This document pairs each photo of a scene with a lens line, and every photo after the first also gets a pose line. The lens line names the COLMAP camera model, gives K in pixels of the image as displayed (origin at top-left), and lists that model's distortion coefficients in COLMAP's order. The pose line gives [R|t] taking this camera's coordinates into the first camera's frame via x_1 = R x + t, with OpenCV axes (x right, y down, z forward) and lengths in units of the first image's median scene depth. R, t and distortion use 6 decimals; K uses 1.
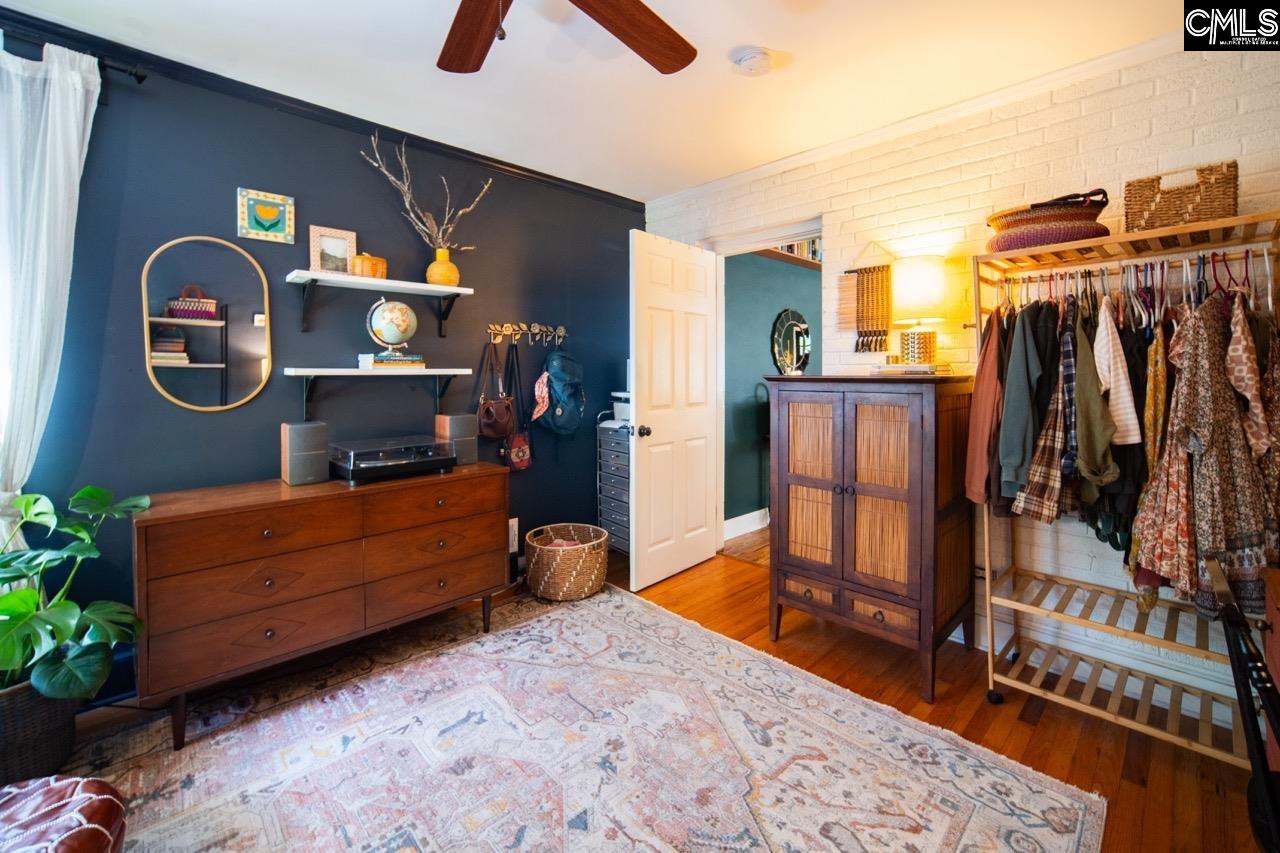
lens RADIAL K [[537.5, 0, 634.2], [0, 537.5, 376.5], [0, 0, 1]] dist [-0.002818, 0.000541]
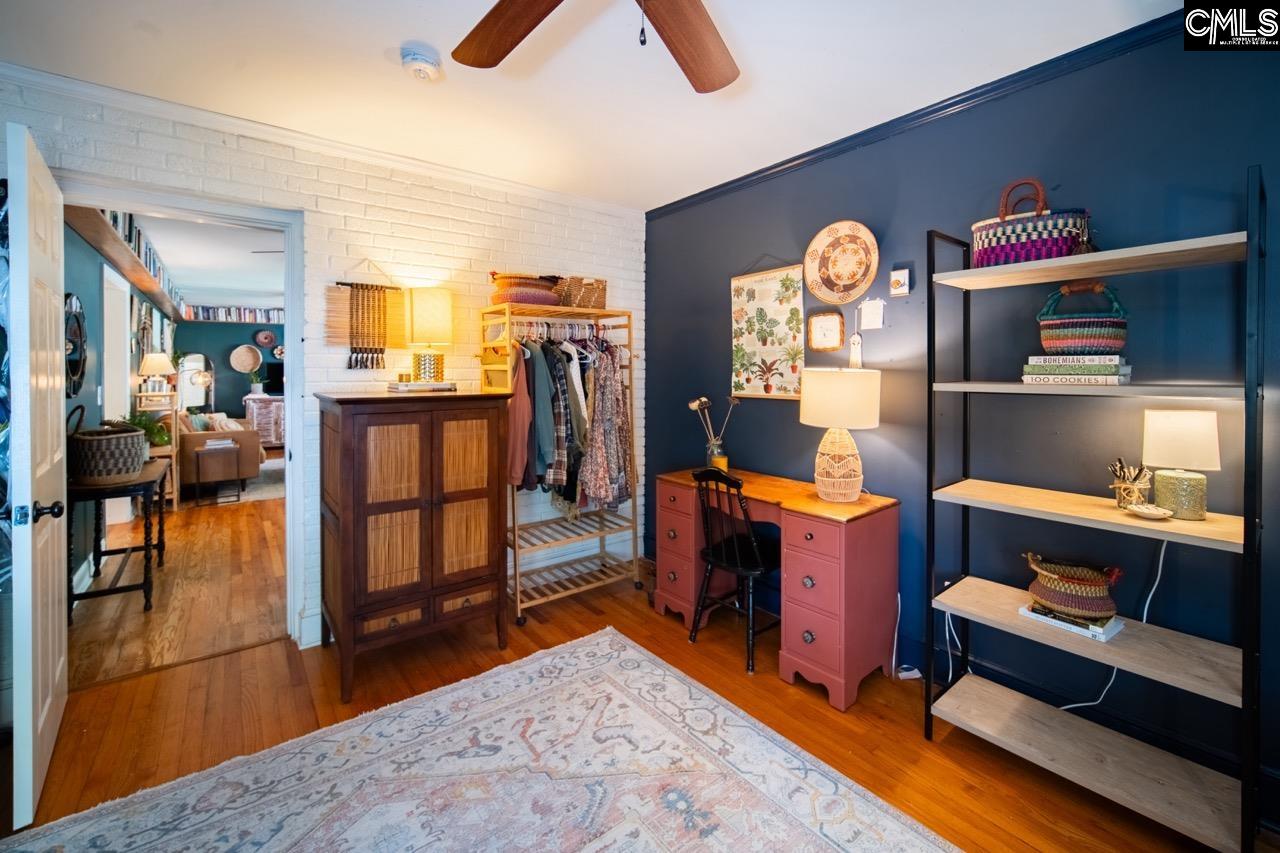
lens RADIAL K [[537.5, 0, 634.2], [0, 537.5, 376.5], [0, 0, 1]] dist [-0.002818, 0.000541]
pose [[0.109071, -0.005360, 0.994019, -0.700540], [0.009380, 0.999946, 0.004362, -0.044610], [-0.993990, 0.008848, 0.109116, 0.559091]]
